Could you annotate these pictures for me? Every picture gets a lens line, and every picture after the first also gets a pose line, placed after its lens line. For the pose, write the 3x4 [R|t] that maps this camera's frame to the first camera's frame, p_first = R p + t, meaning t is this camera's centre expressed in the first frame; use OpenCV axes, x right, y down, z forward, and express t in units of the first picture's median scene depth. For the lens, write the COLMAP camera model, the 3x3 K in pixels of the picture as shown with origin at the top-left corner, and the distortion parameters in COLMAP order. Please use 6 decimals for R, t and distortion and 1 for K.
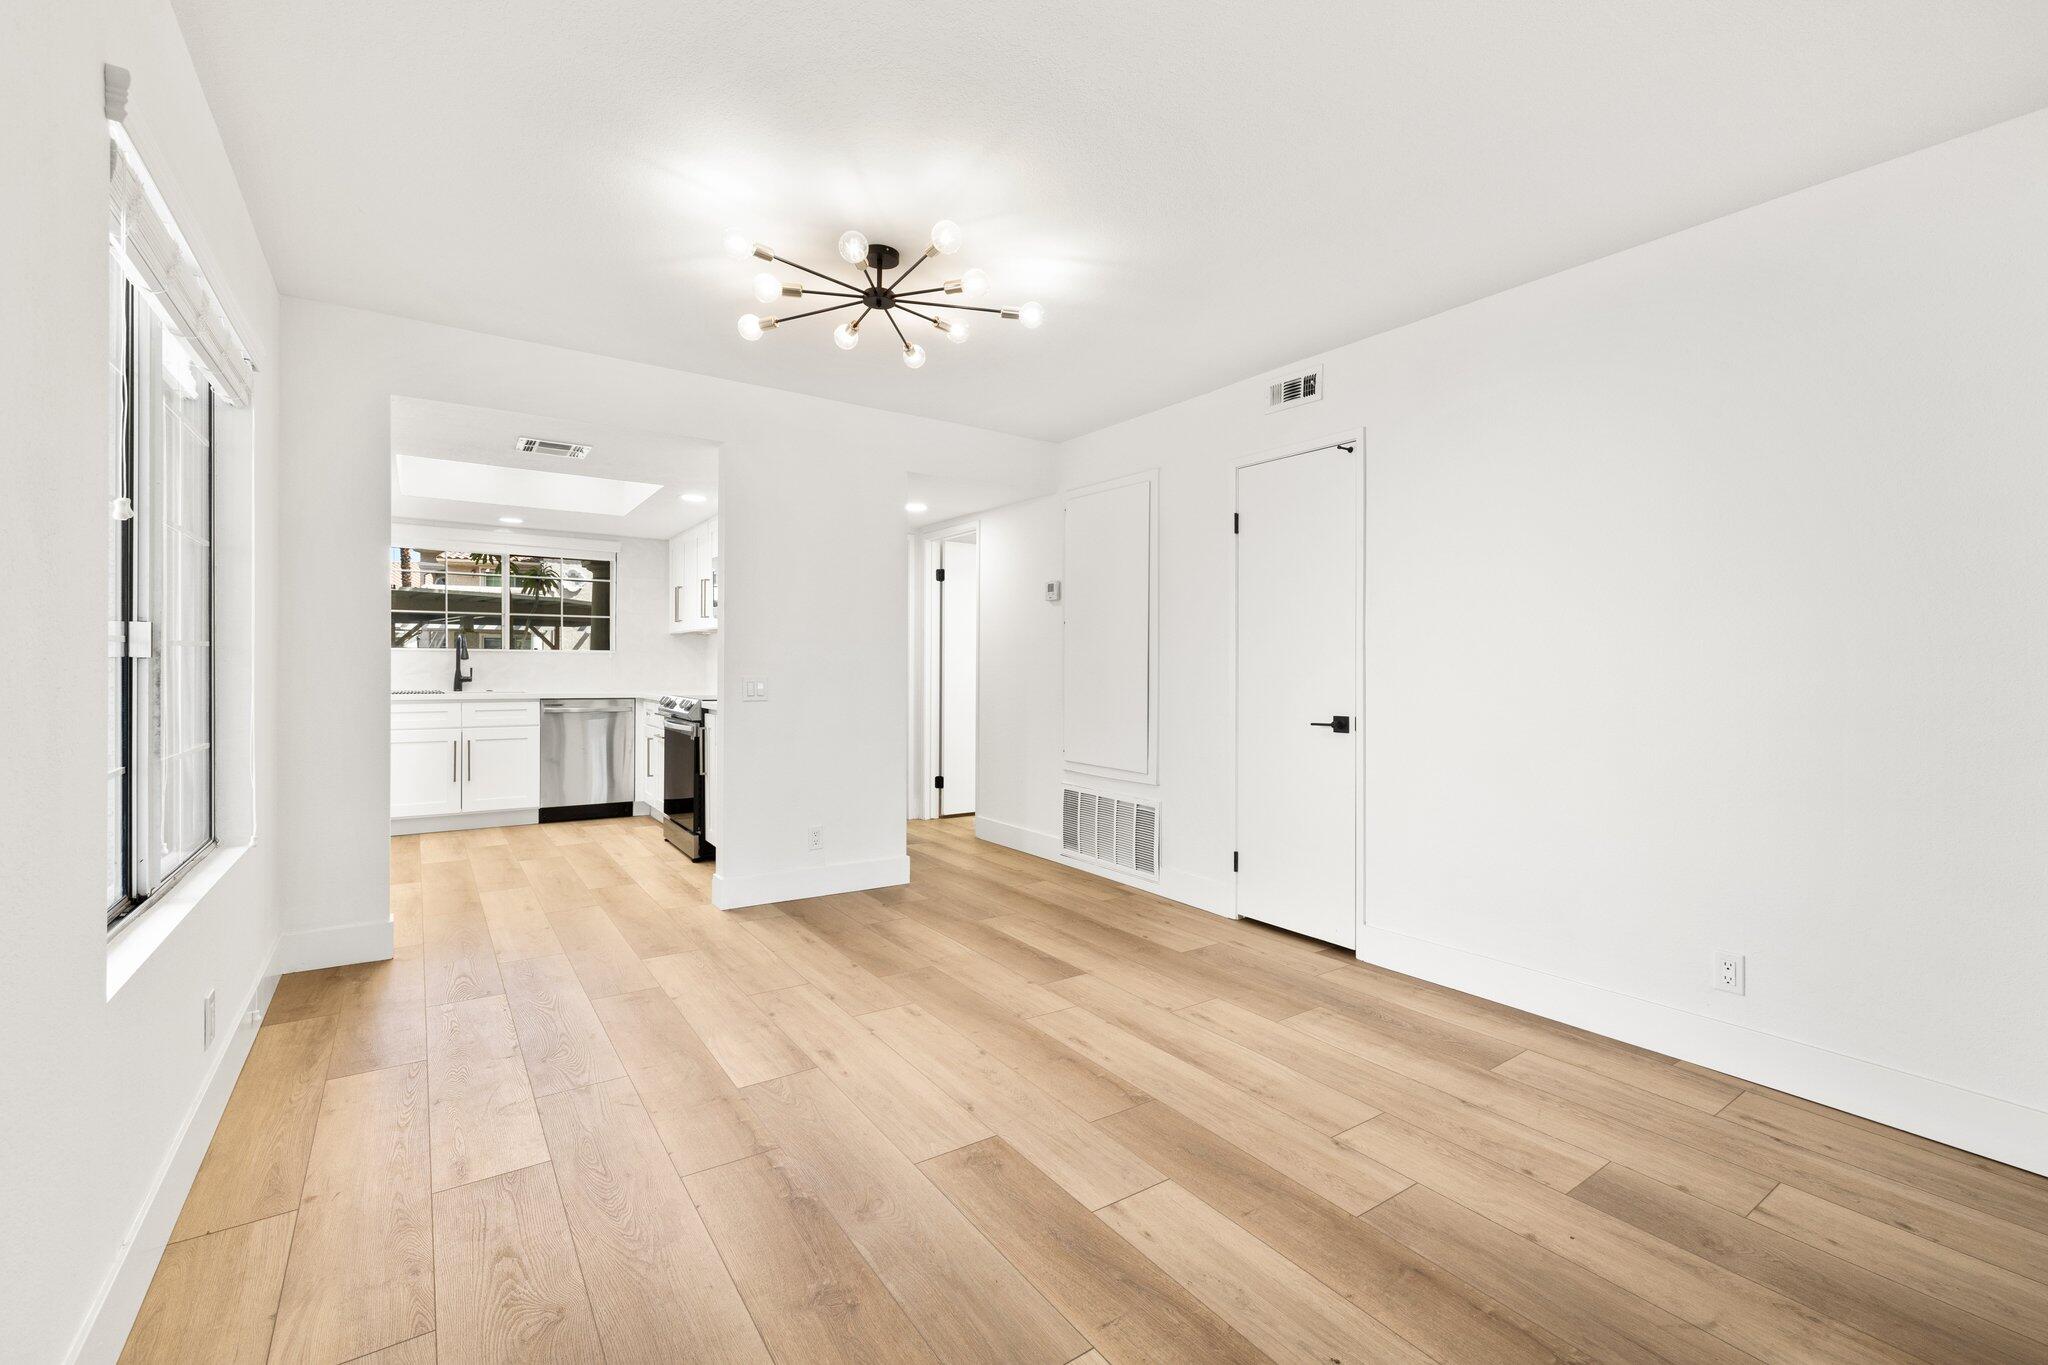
lens RADIAL K [[883.4, 0, 1027.3], [0, 883.4, 669.5], [0, 0, 1]] dist [0.000647, 0.000554]
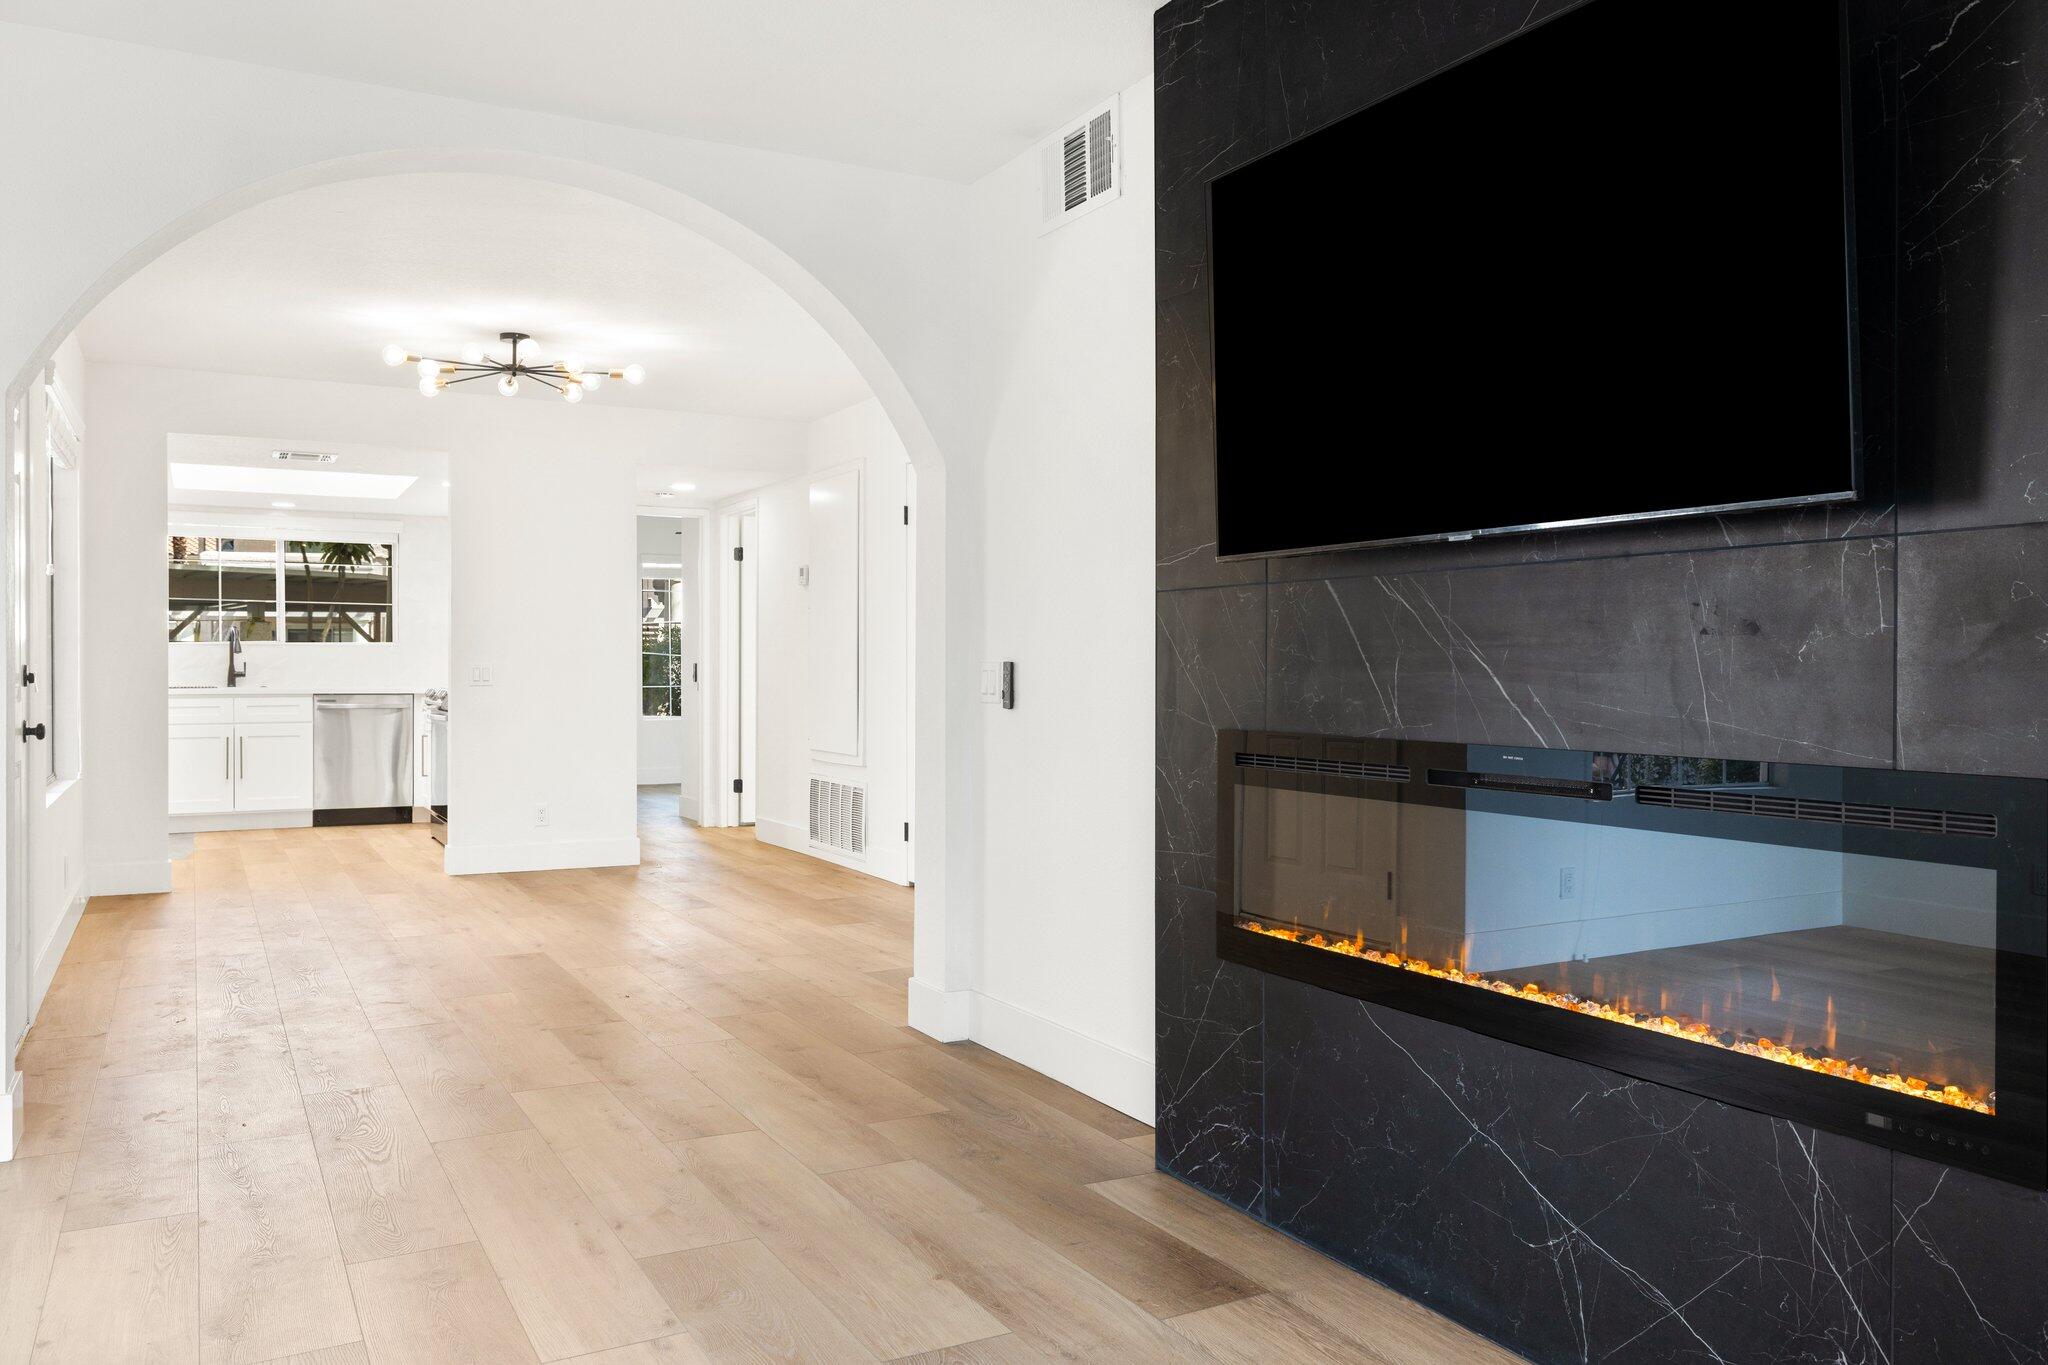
lens RADIAL K [[1506.2, 0, 1019.4], [0, 1506.2, 669.1], [0, 0, 1]] dist [-0.002436, 0.007492]
pose [[0.994591, -0.007326, -0.103607, 0.382232], [0.006951, 0.999968, -0.003987, 0.019096], [0.103633, 0.003246, 0.994610, -0.544814]]
